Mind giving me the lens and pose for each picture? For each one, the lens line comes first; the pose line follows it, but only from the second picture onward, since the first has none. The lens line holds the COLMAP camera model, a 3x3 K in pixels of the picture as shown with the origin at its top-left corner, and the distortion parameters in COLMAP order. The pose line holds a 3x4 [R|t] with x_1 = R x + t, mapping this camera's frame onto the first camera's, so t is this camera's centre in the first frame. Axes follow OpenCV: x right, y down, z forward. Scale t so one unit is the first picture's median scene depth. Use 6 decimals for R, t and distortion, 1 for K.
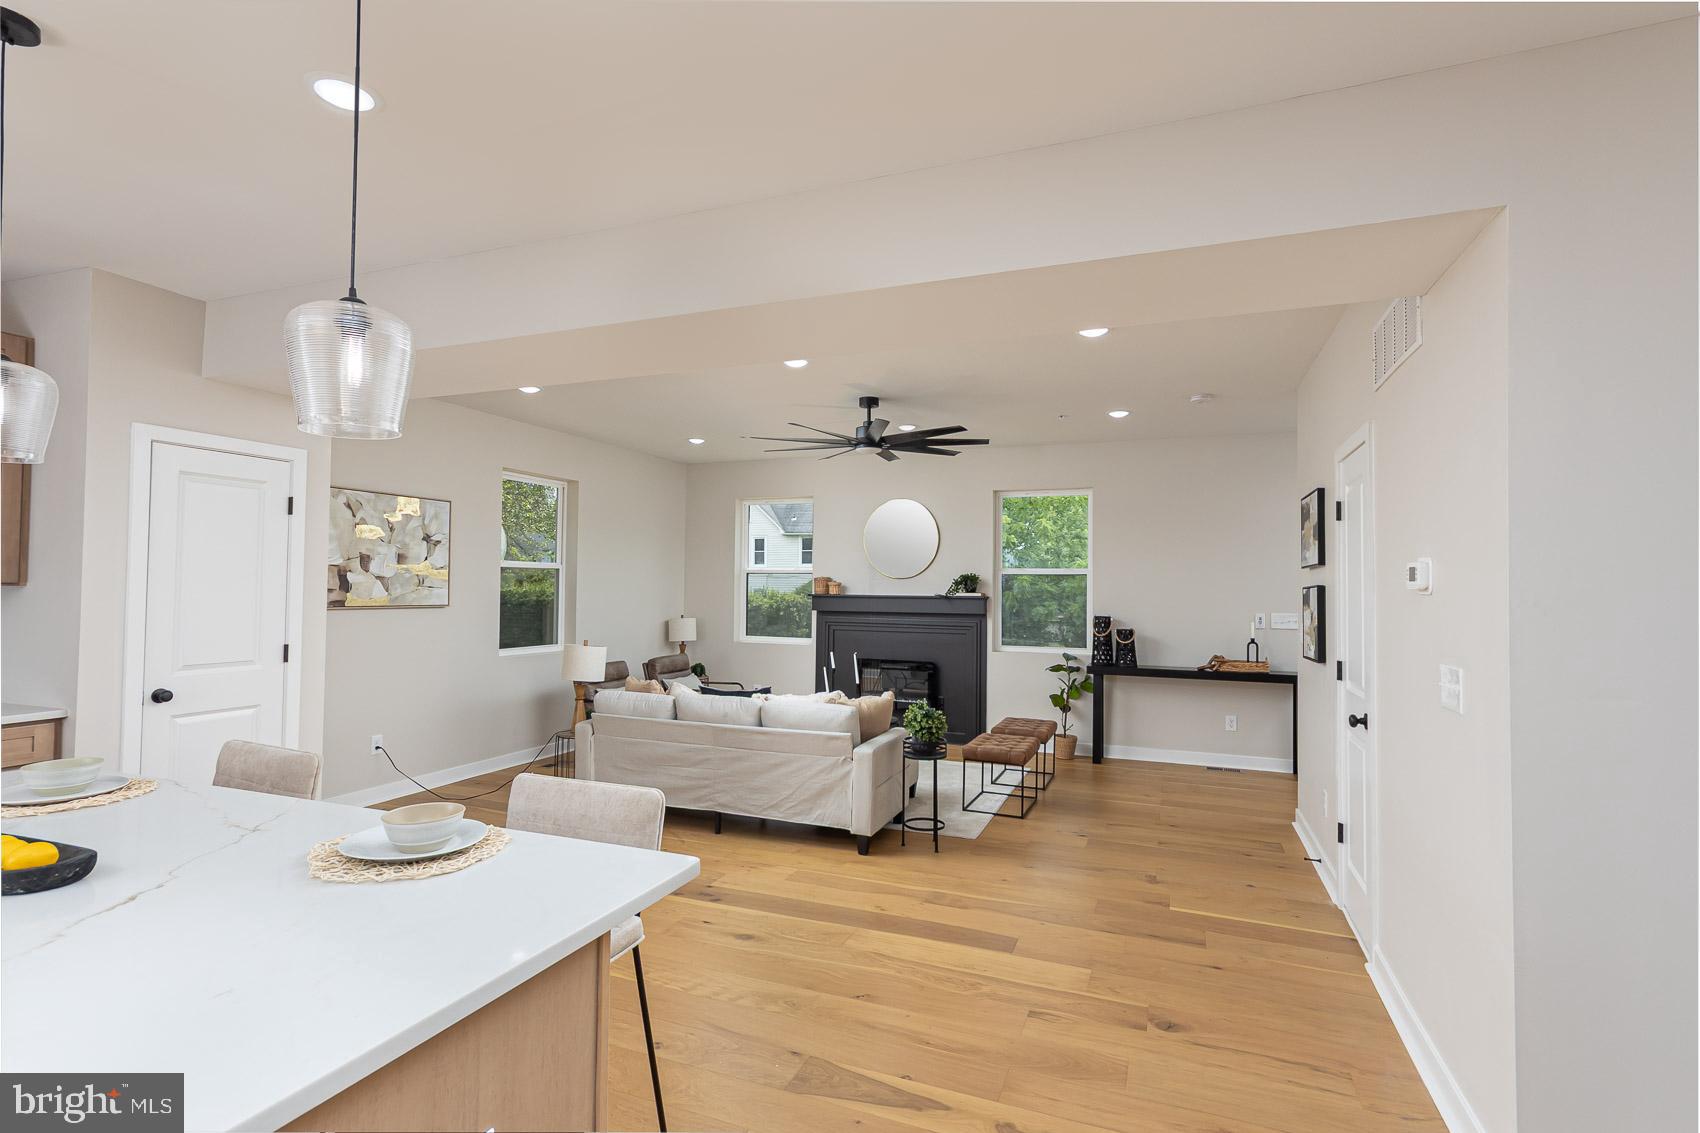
lens RADIAL K [[835.8, 0, 853.8], [0, 835.8, 563.5], [0, 0, 1]] dist [0.001274, 0.003310]
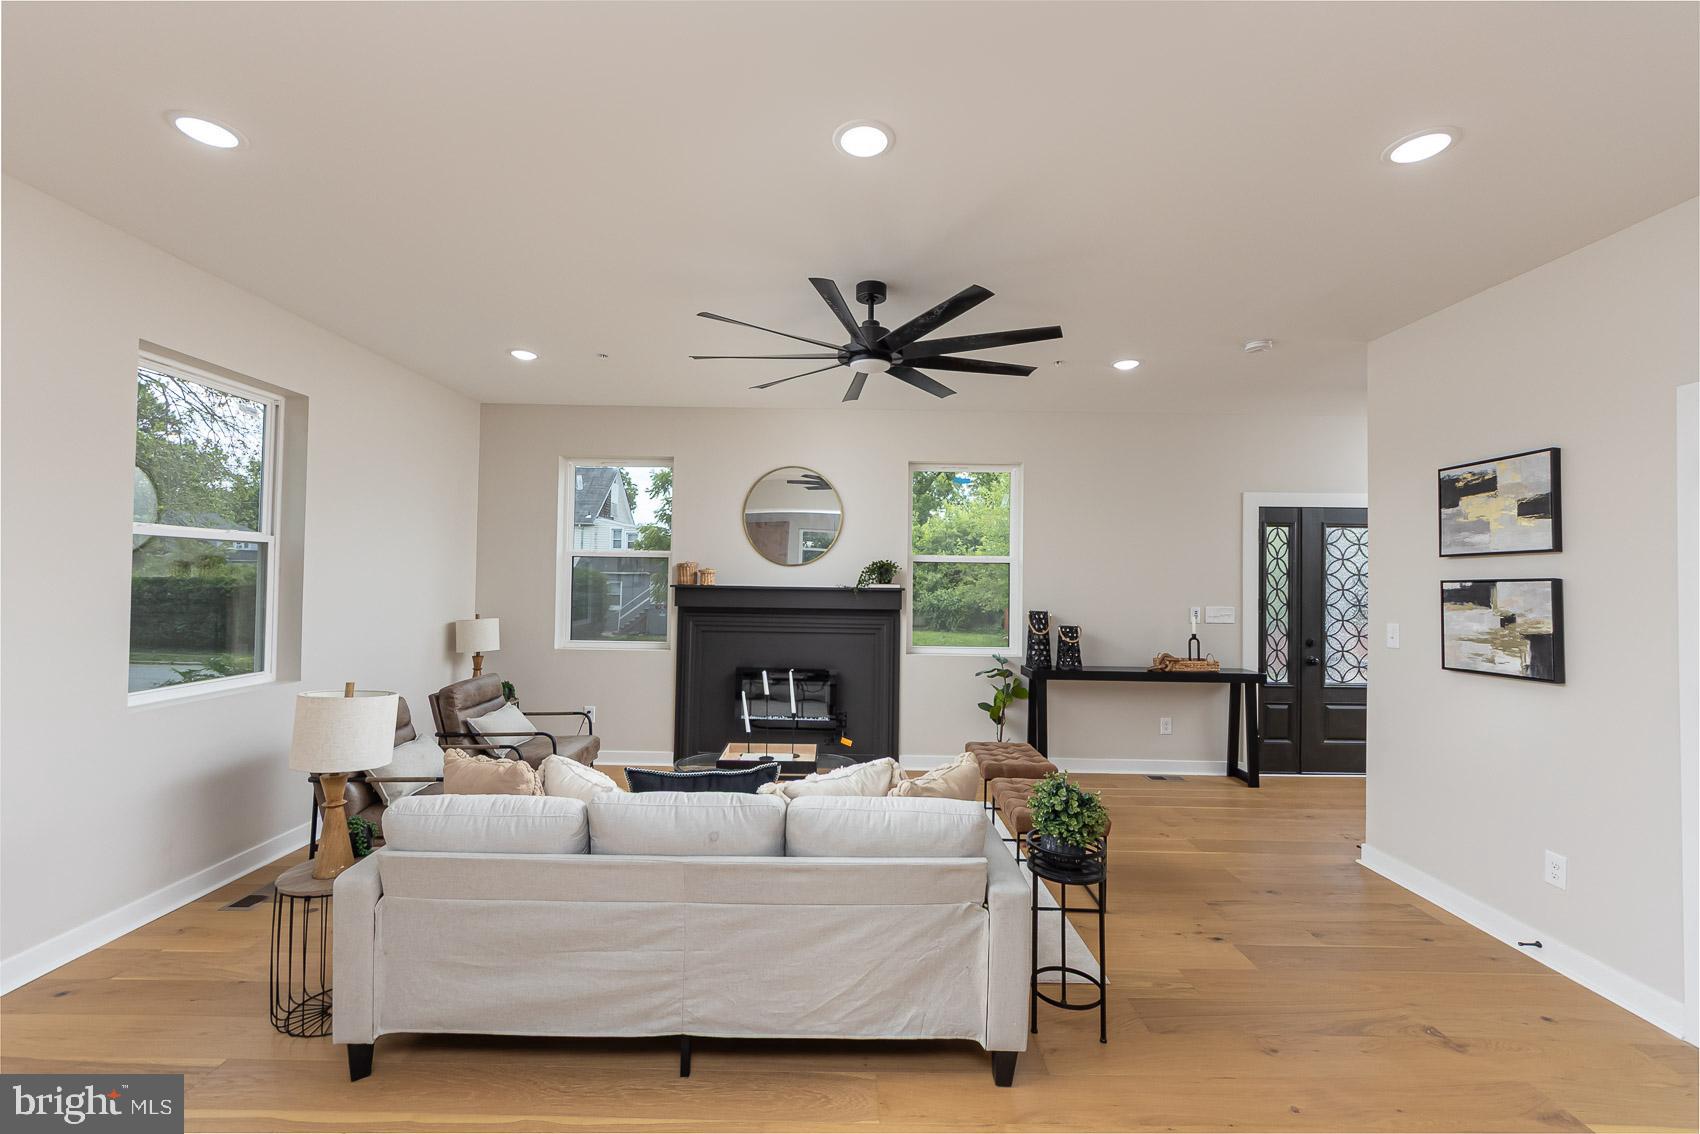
lens RADIAL K [[698.6, 0, 847.2], [0, 698.6, 562.2], [0, 0, 1]] dist [-0.002137, -0.000349]
pose [[0.929297, 0.013594, 0.369082, -0.202638], [-0.016602, 0.999850, 0.004975, 0.015210], [-0.368959, -0.010751, 0.929383, 0.516522]]
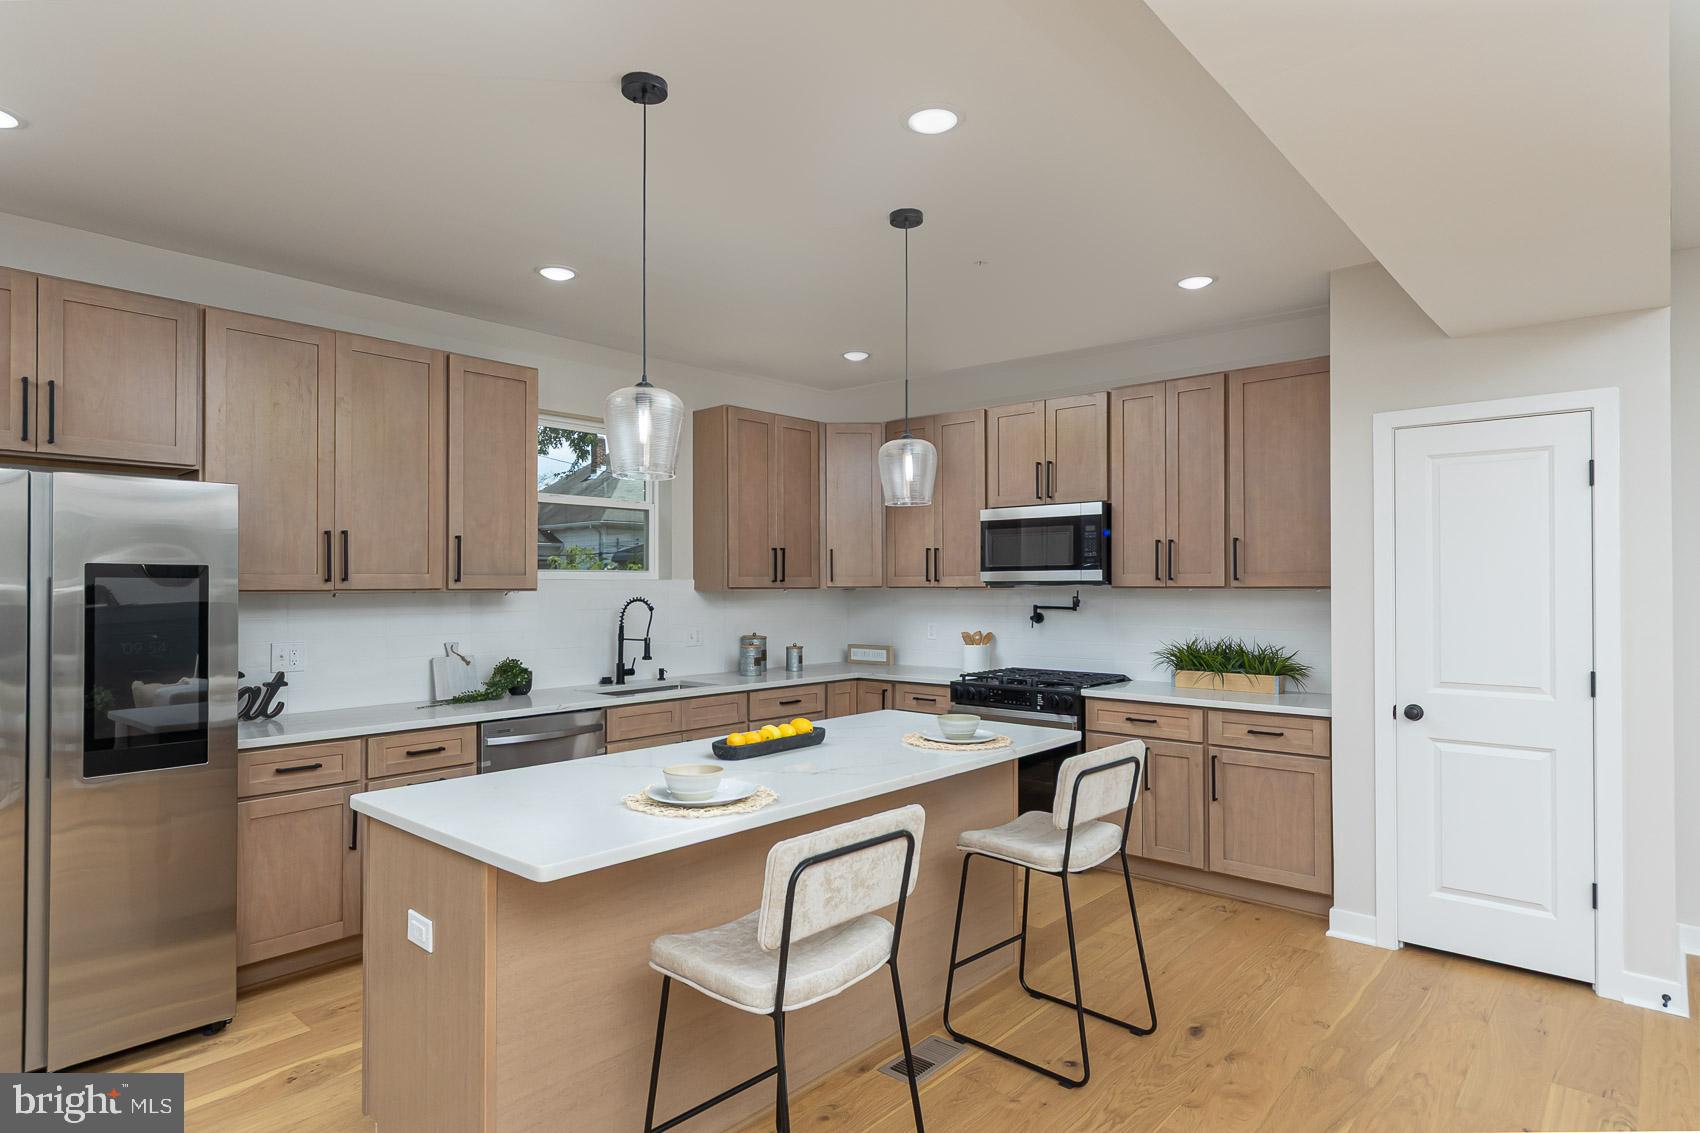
lens RADIAL K [[942.4, 0, 830.0], [0, 942.4, 580.4], [0, 0, 1]] dist [0.007867, 0.002994]
pose [[-0.347780, -0.016190, -0.937436, 0.216761], [0.023465, 0.999387, -0.025965, 0.019405], [0.937282, -0.031027, -0.347187, 0.508622]]
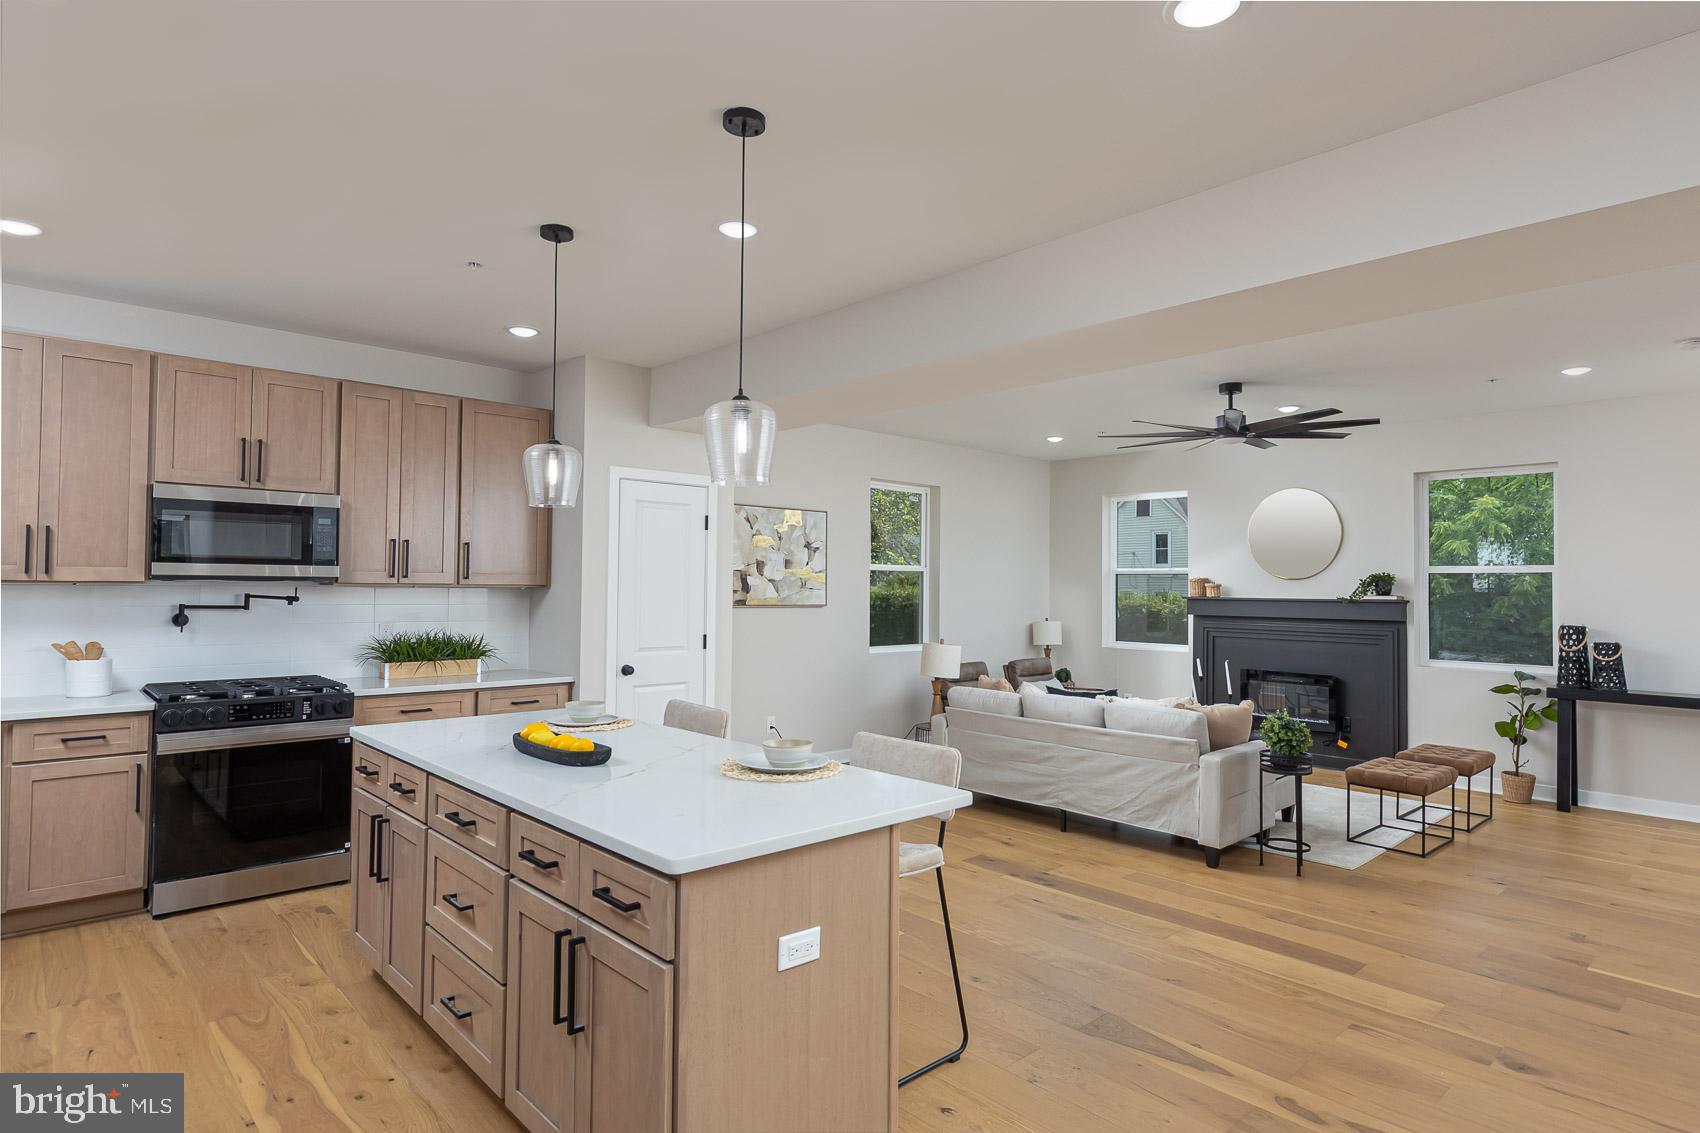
lens RADIAL K [[942.4, 0, 847.5], [0, 942.4, 562.3], [0, 0, 1]] dist [0.007867, 0.002994]
pose [[0.902997, -0.013306, -0.429442, 0.084452], [0.012401, 0.999911, -0.004906, -0.000621], [0.429469, -0.000895, 0.903081, -0.126495]]
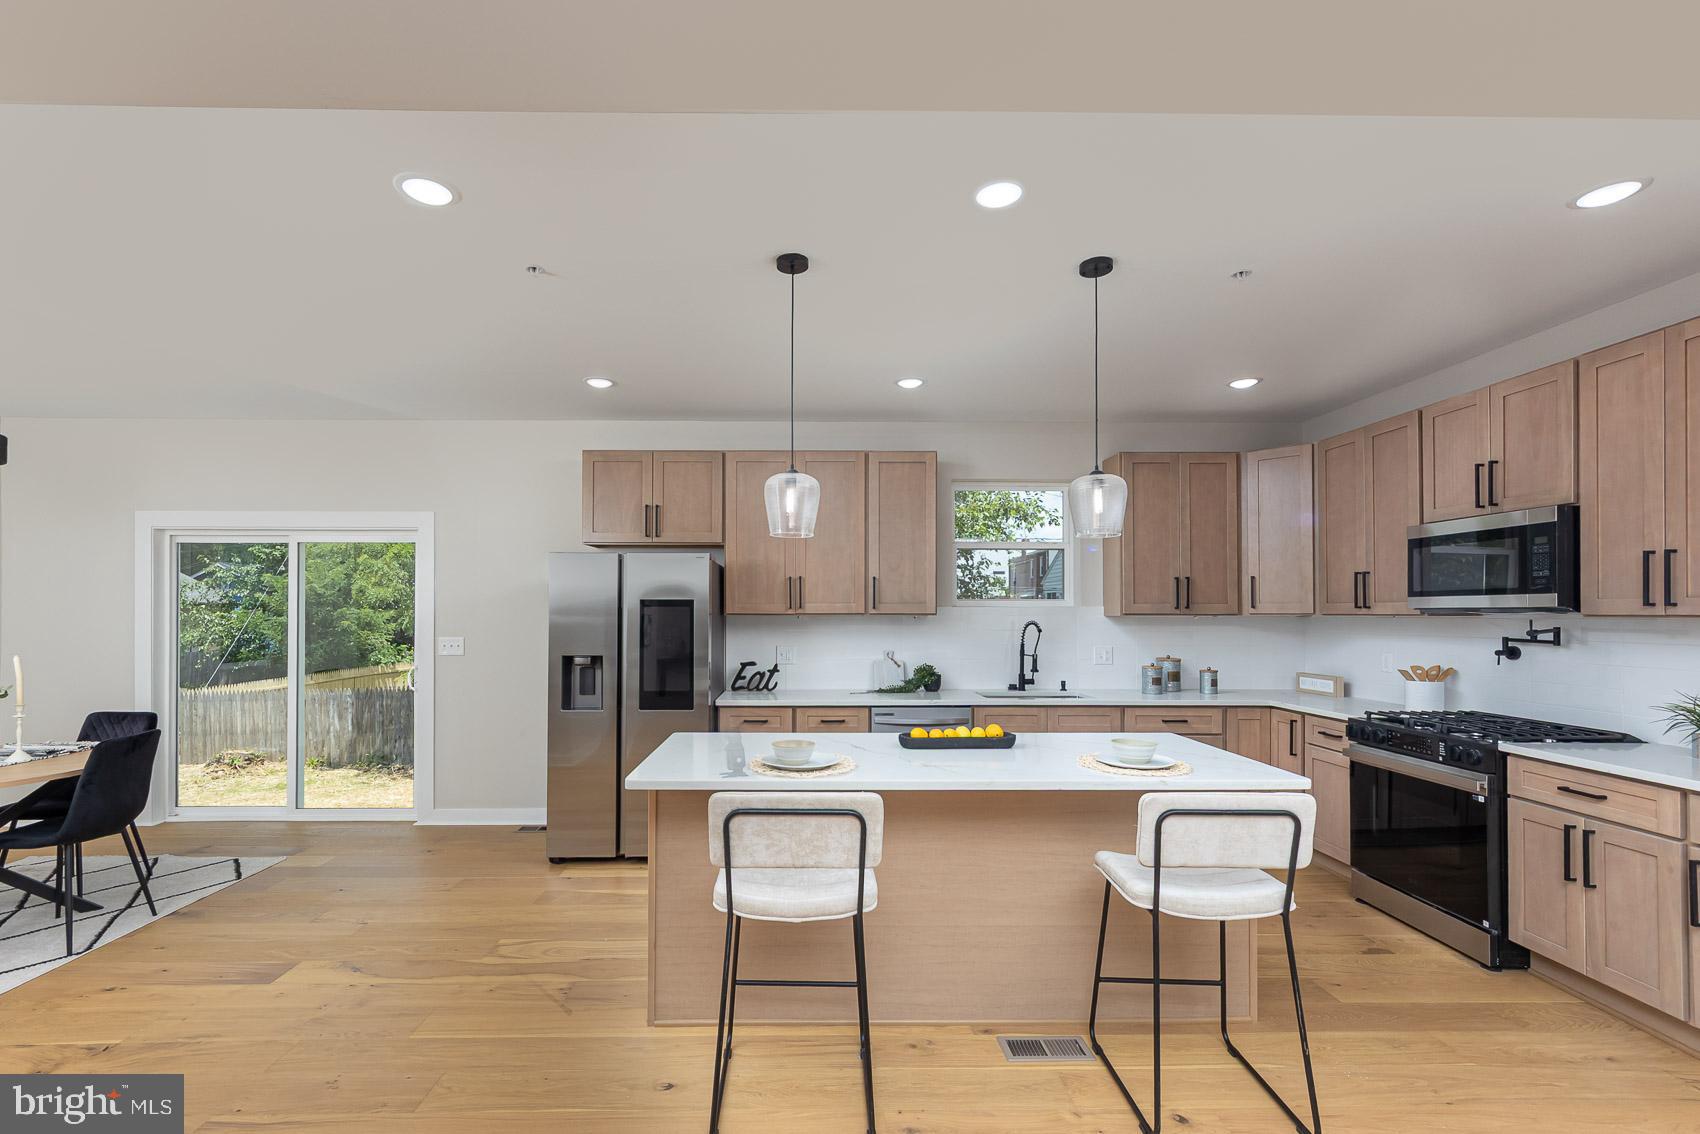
lens RADIAL K [[747.1, 0, 800.9], [0, 747.1, 604.7], [0, 0, 1]] dist [0.002570, 0.001383]
pose [[-0.928452, -0.015840, -0.371115, 0.013020], [-0.001653, 0.999257, -0.038514, 0.022731], [0.371450, -0.035145, -0.927788, 0.739171]]
